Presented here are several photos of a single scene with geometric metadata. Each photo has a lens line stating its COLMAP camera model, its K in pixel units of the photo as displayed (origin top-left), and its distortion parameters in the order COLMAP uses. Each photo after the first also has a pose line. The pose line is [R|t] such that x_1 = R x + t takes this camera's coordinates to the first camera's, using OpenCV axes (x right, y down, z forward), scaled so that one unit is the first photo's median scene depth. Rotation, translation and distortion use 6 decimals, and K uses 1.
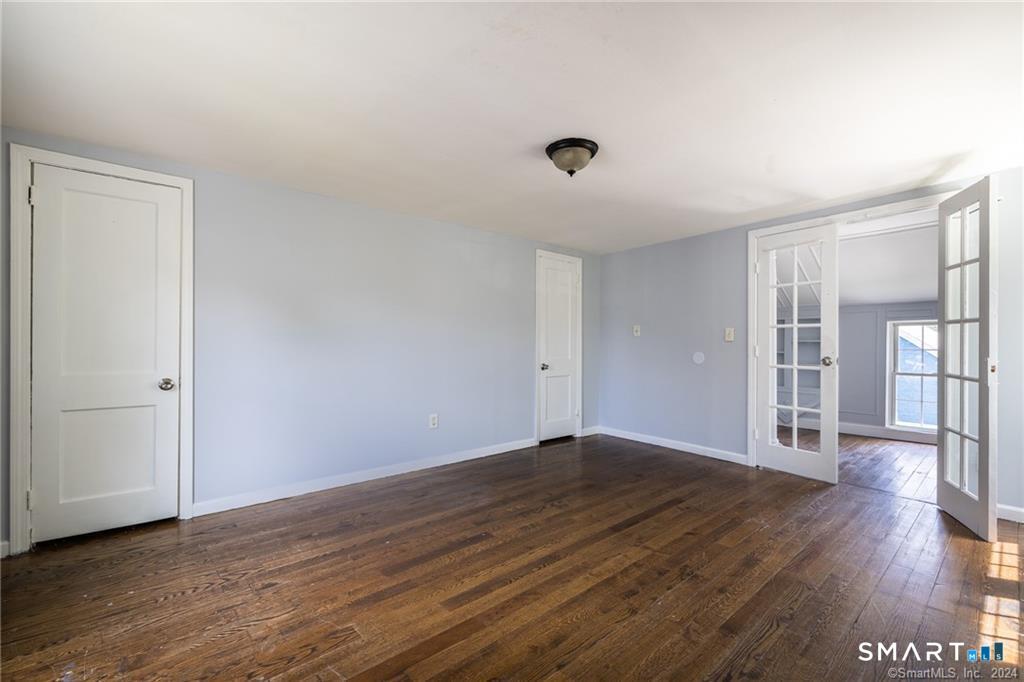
lens RADIAL K [[437.7, 0, 512.9], [0, 437.7, 344.4], [0, 0, 1]] dist [0.000406, -0.000319]
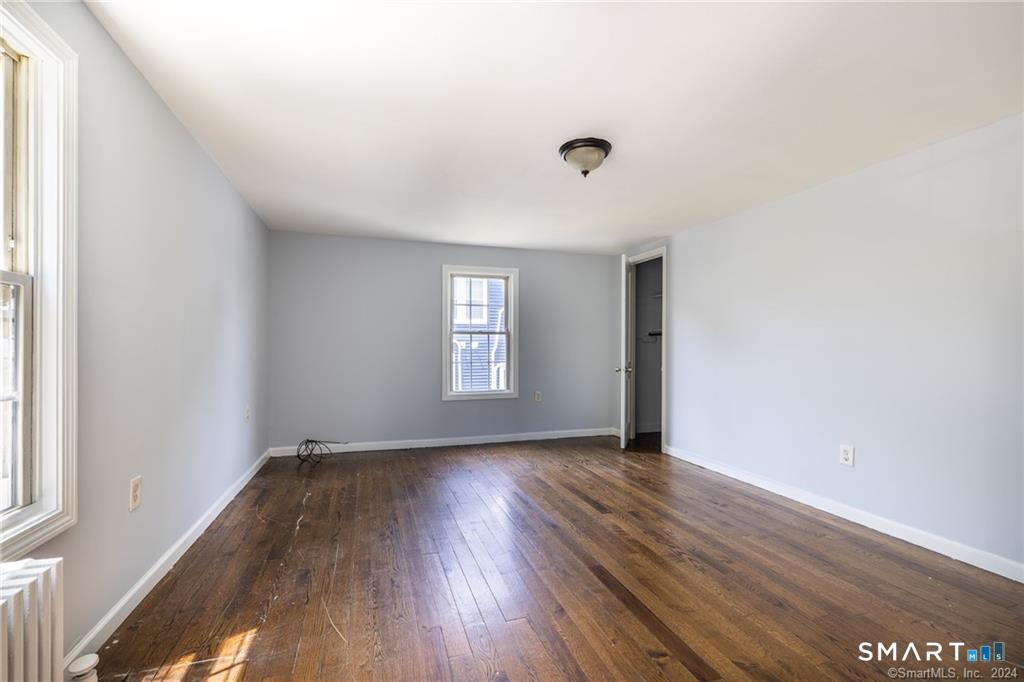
lens RADIAL K [[437.7, 0, 511.1], [0, 437.7, 344.0], [0, 0, 1]] dist [0.000406, -0.000319]
pose [[-0.392421, -0.009871, -0.919733, 1.089714], [-0.004679, 0.999951, -0.008736, 0.000932], [0.919774, 0.000875, -0.392448, 1.197364]]
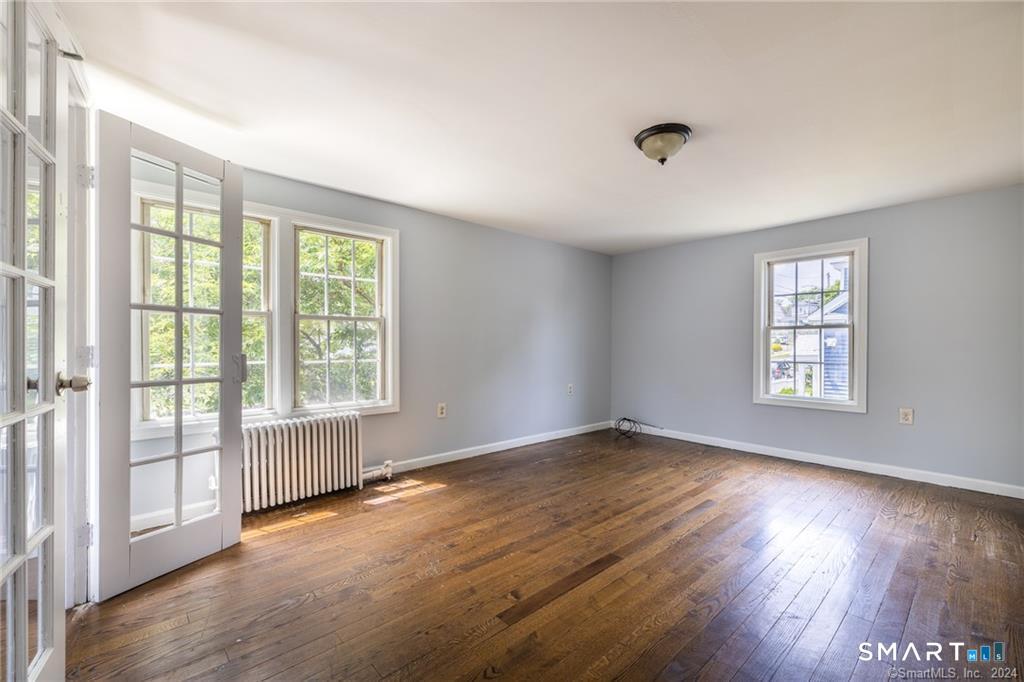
lens RADIAL K [[437.7, 0, 508.0], [0, 437.7, 343.5], [0, 0, 1]] dist [0.000406, -0.000319]
pose [[-0.999968, -0.004416, -0.006724, 0.461636], [-0.004424, 0.999989, 0.001205, -0.002808], [0.006719, 0.001234, -0.999977, 1.896513]]
